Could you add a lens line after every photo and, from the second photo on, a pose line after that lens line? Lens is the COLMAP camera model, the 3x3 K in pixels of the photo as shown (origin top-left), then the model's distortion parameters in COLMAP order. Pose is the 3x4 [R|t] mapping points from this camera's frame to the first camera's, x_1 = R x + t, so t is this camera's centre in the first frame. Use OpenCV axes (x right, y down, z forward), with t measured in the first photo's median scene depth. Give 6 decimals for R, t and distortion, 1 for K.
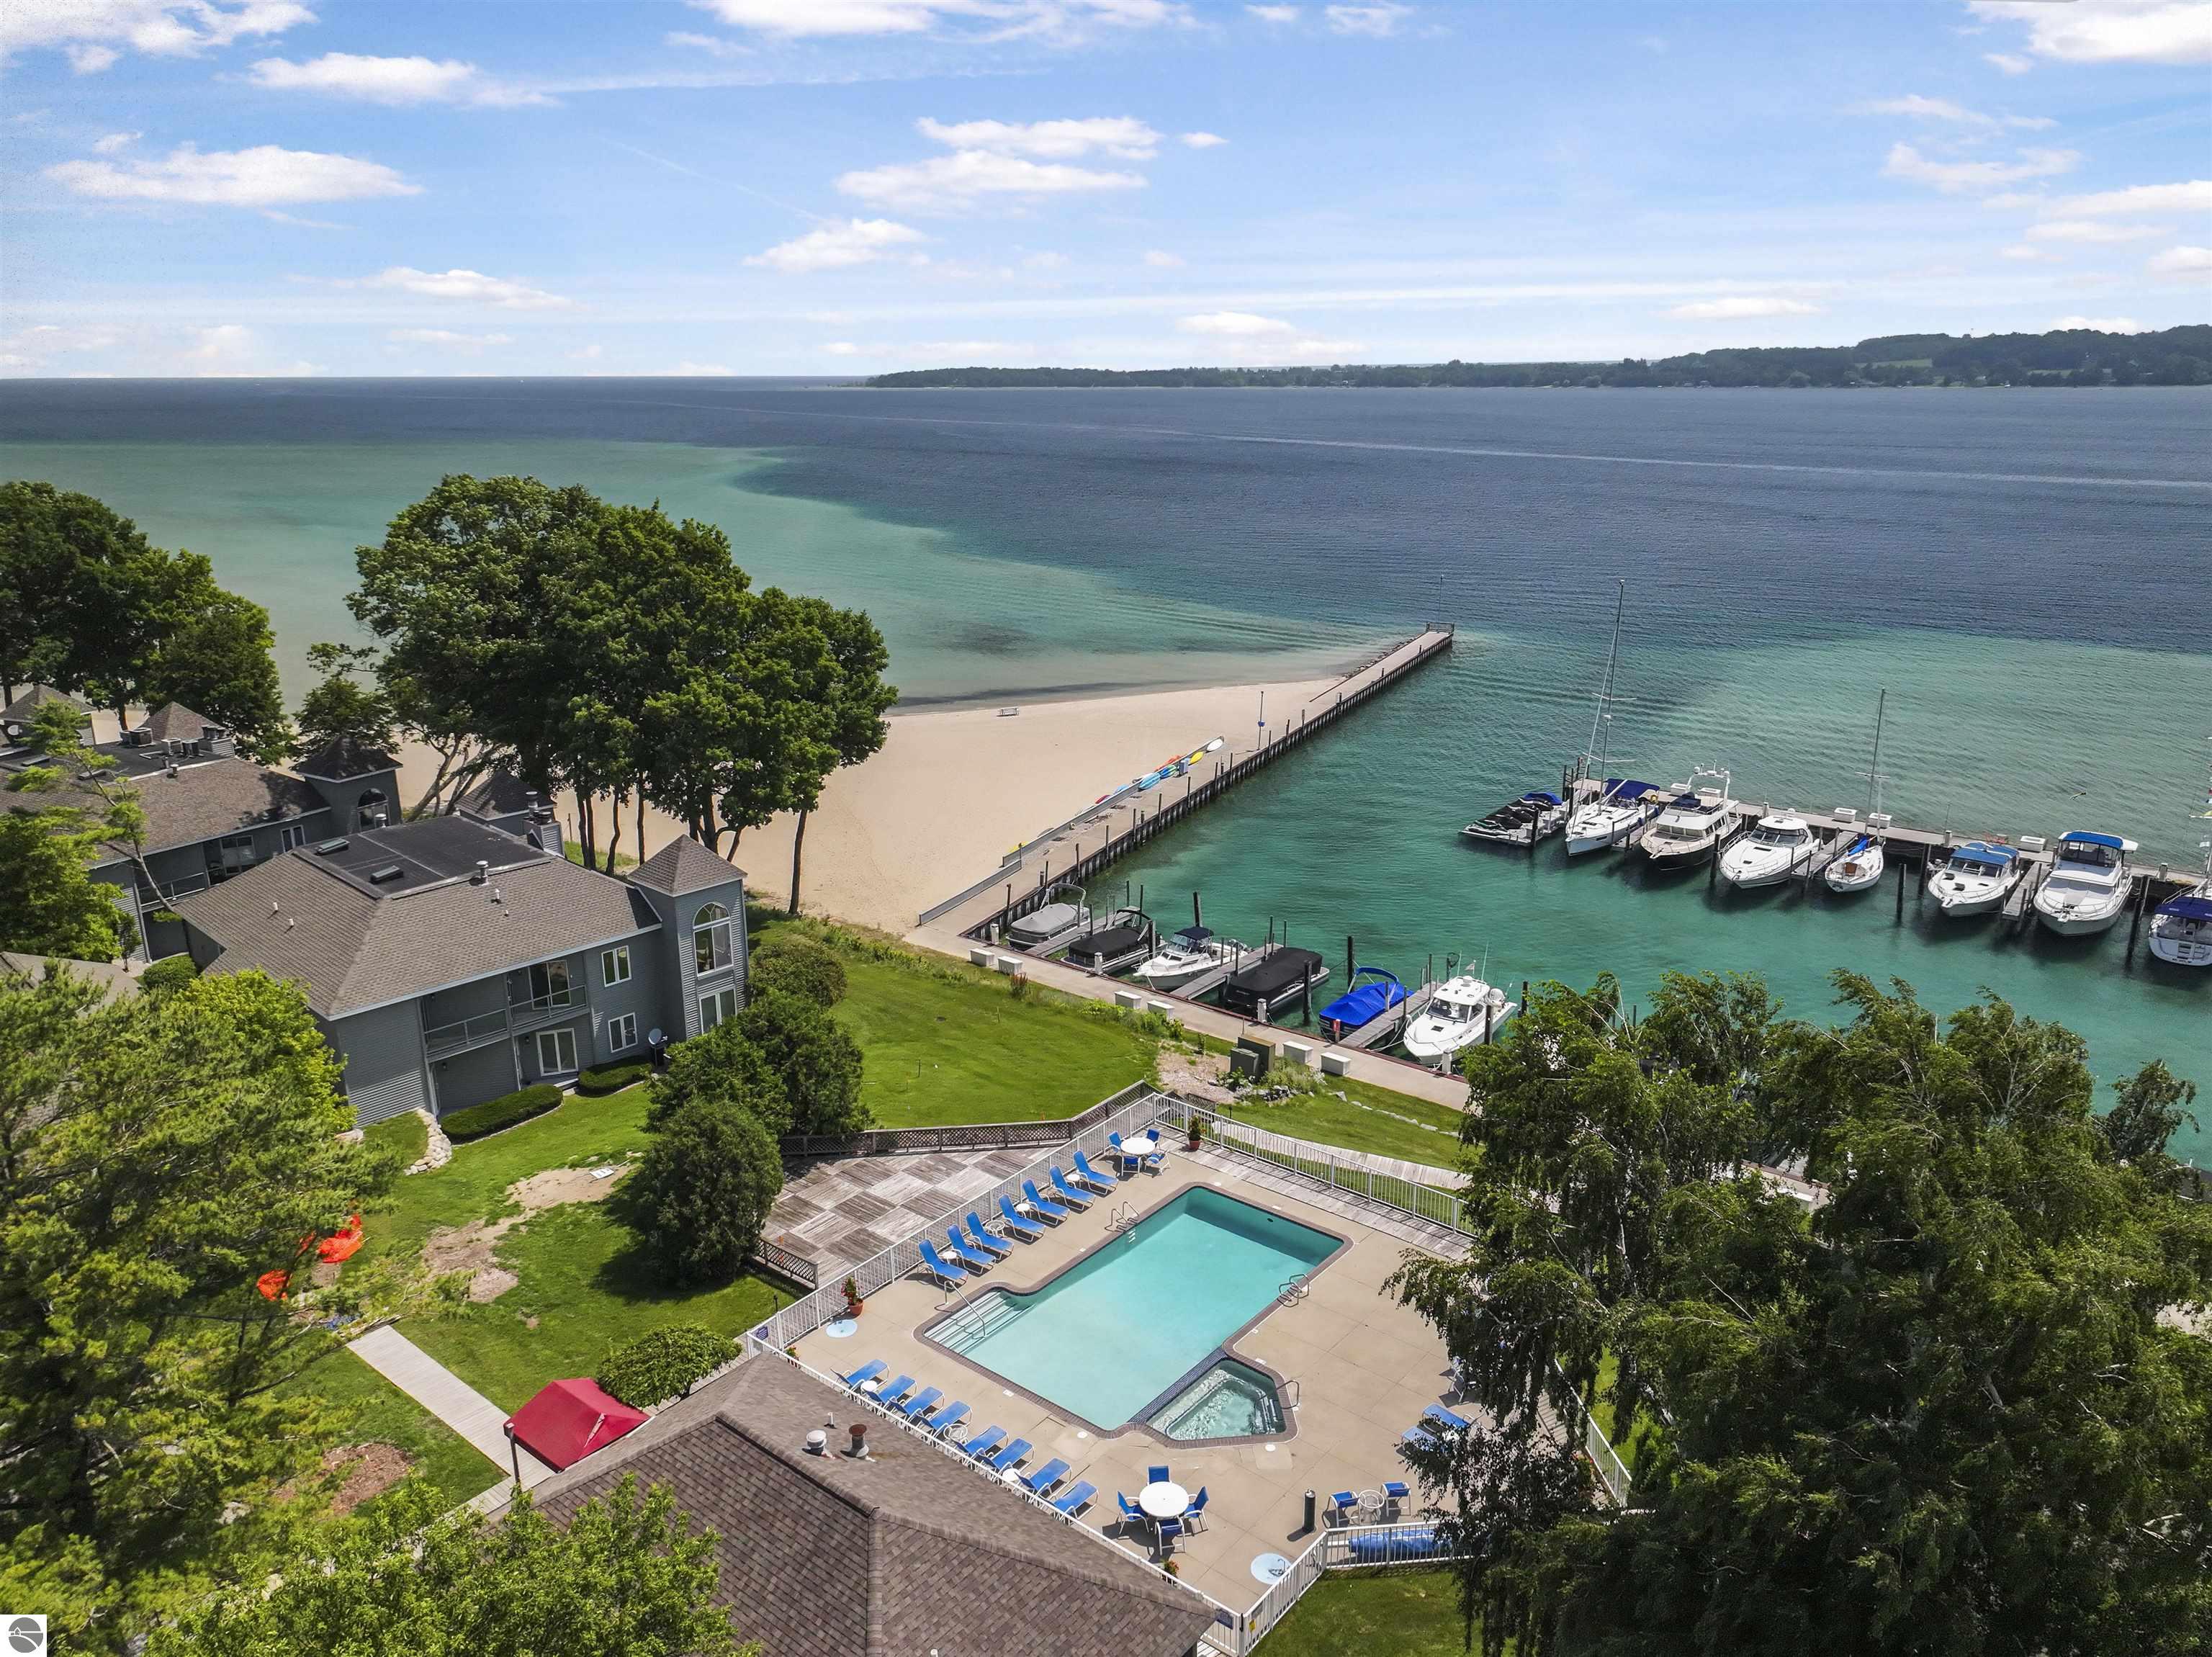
lens RADIAL K [[1556.3, 0, 1108.2], [0, 1556.3, 820.6], [0, 0, 1]] dist [0.000473, -0.003642]
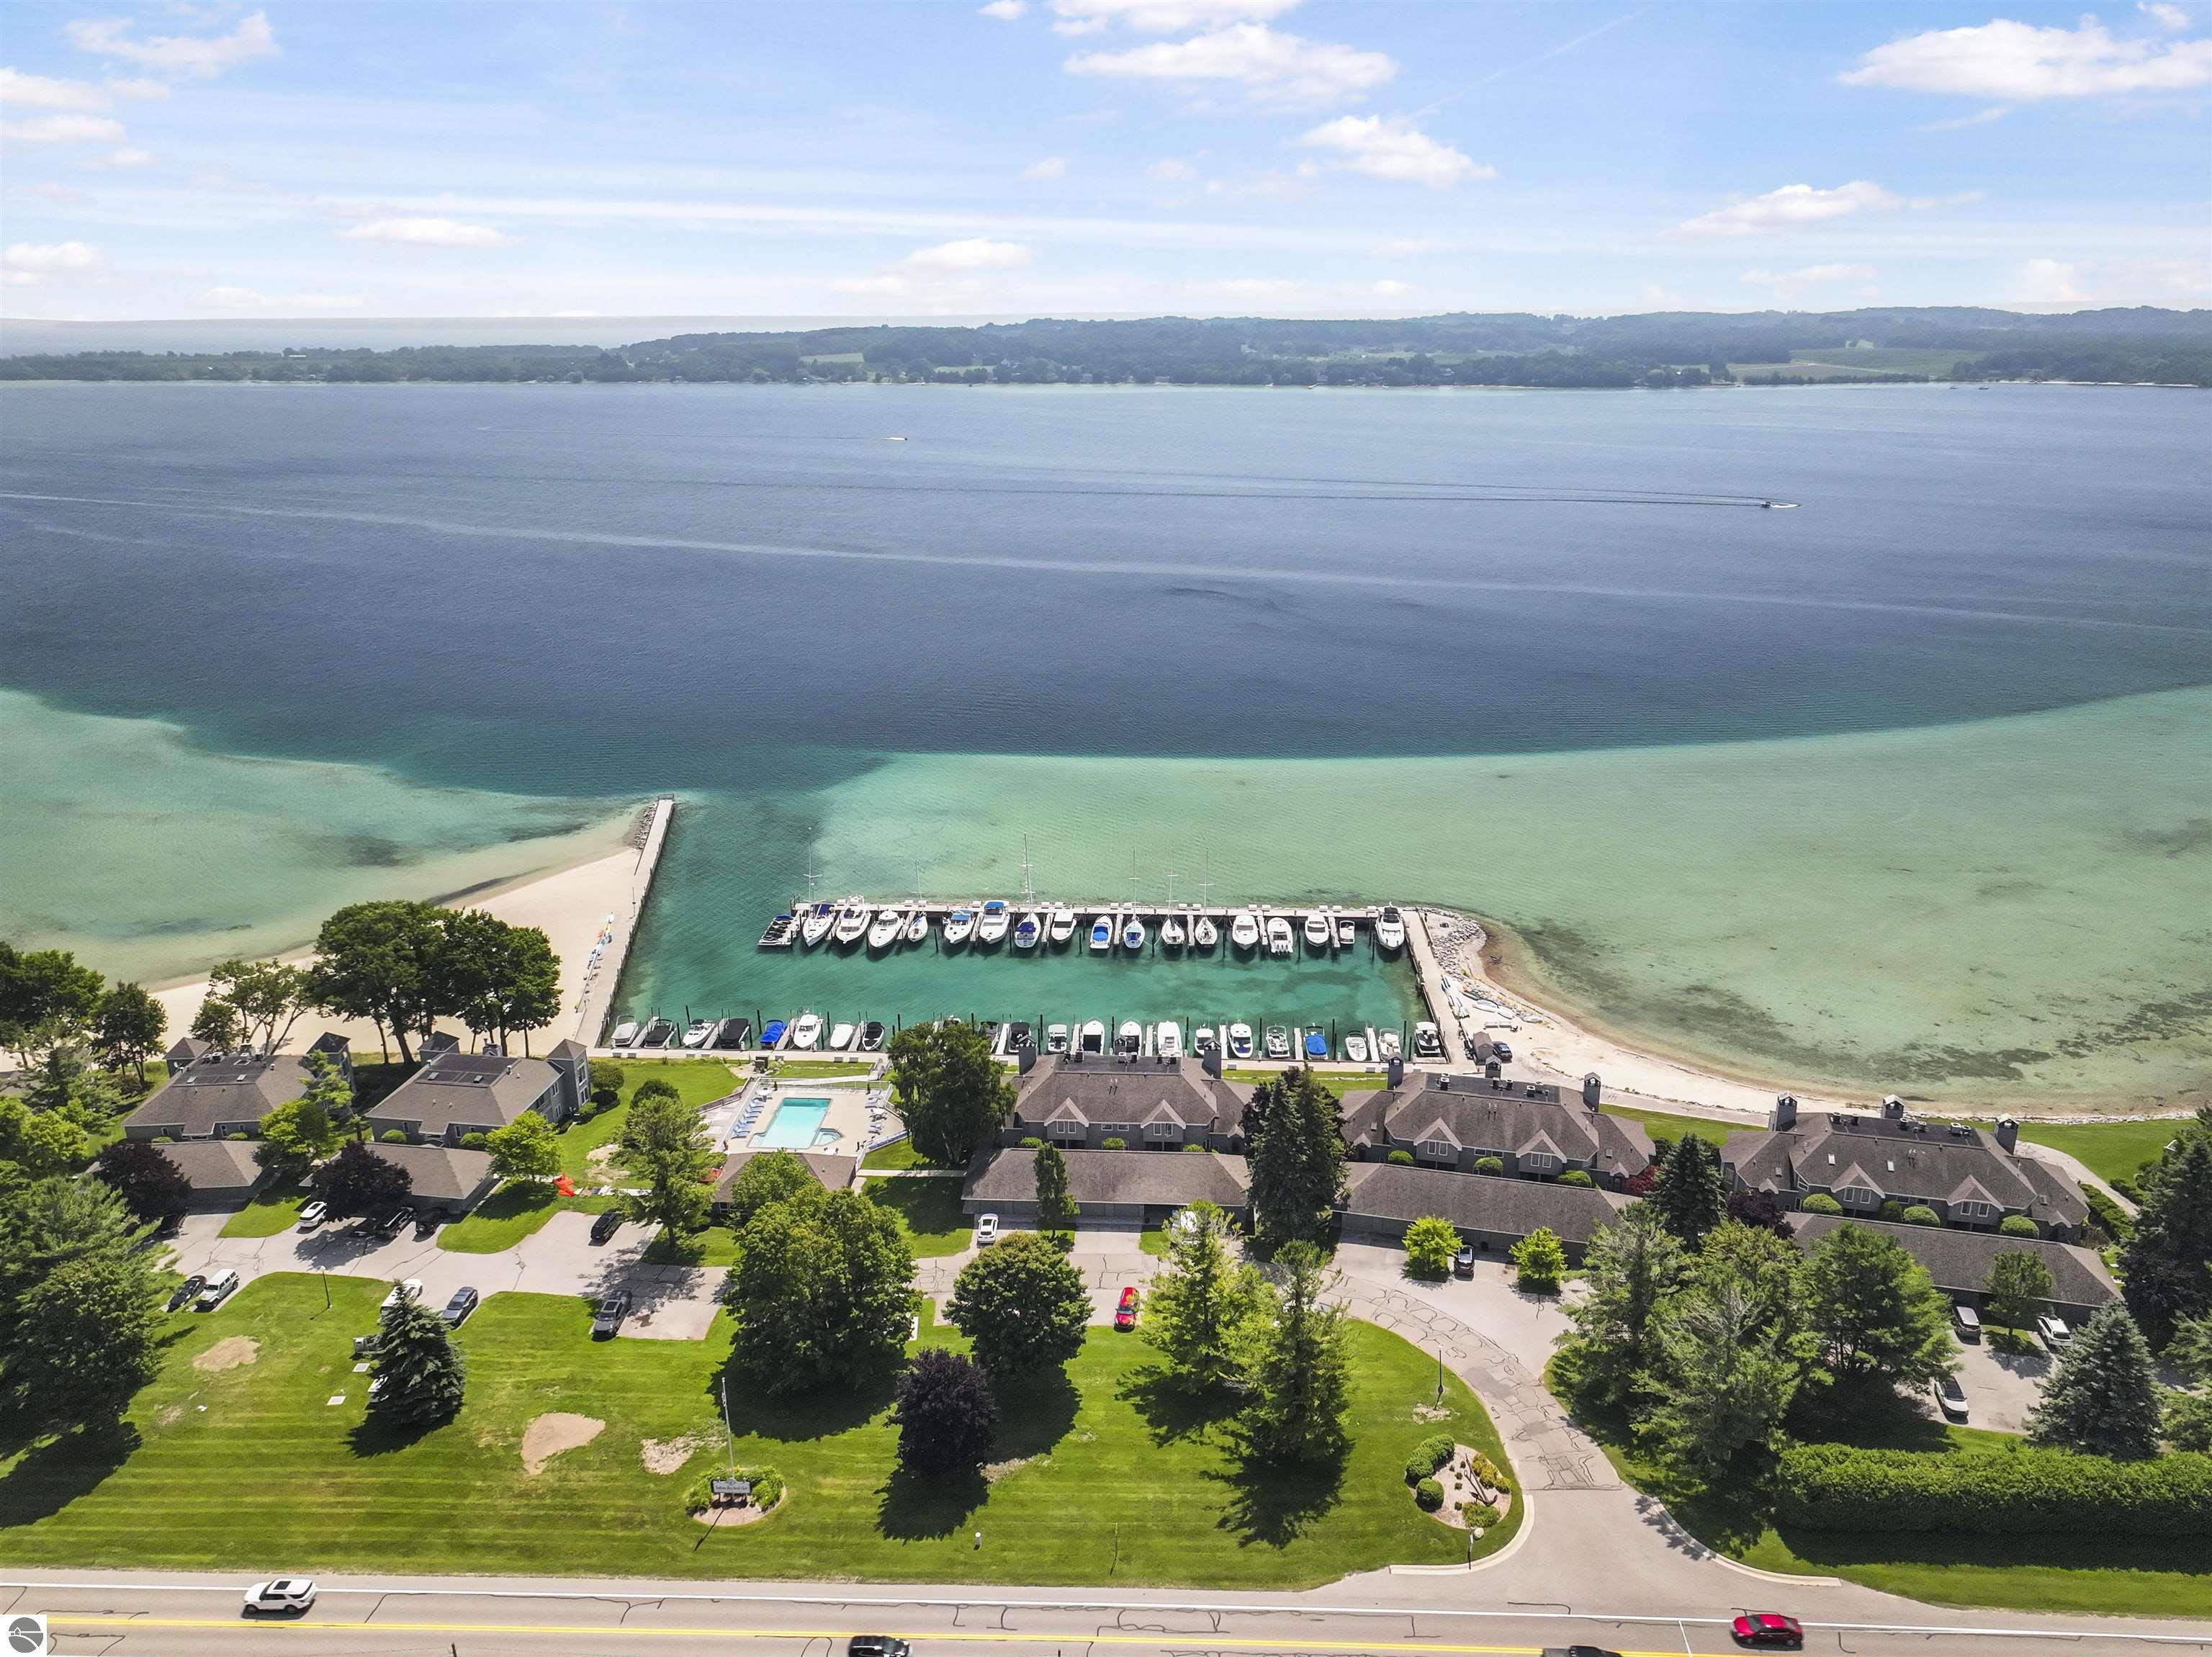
lens RADIAL K [[1558.1, 0, 1106.0], [0, 1558.1, 828.5], [0, 0, 1]] dist [0.000832, -0.000201]
pose [[0.813621, -0.182689, 0.551948, -0.642687], [0.161746, 0.982996, 0.086934, -0.302872], [-0.558444, 0.018544, 0.829335, -1.281343]]
